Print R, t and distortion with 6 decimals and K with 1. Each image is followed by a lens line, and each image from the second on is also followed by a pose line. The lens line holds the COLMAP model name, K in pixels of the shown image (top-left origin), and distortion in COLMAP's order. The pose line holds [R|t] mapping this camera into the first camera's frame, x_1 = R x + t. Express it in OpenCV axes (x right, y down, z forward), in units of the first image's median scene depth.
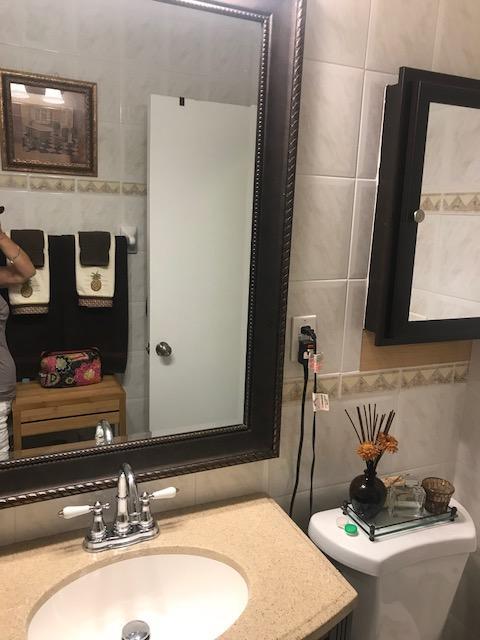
lens RADIAL K [[524.3, 0, 239.8], [0, 524.3, 322.3], [0, 0, 1]] dist [0.035244, -0.035376]
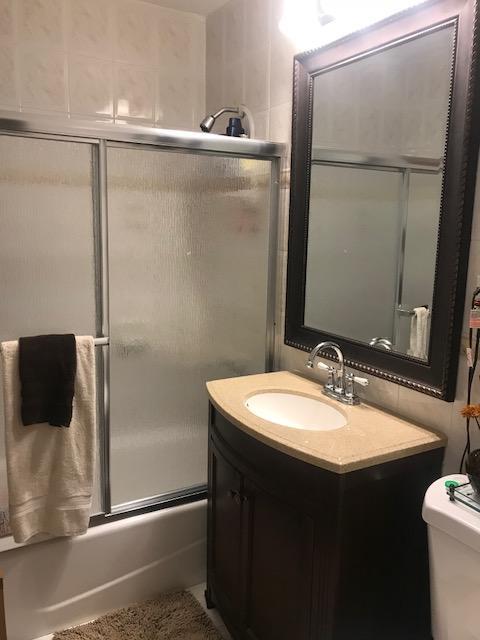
lens RADIAL K [[524.3, 0, 239.9], [0, 524.3, 318.2], [0, 0, 1]] dist [0.035244, -0.035376]
pose [[0.088282, 0.132097, -0.987298, 1.236604], [-0.208494, 0.971663, 0.111362, 0.060591], [0.974031, 0.196014, 0.113322, 0.465818]]
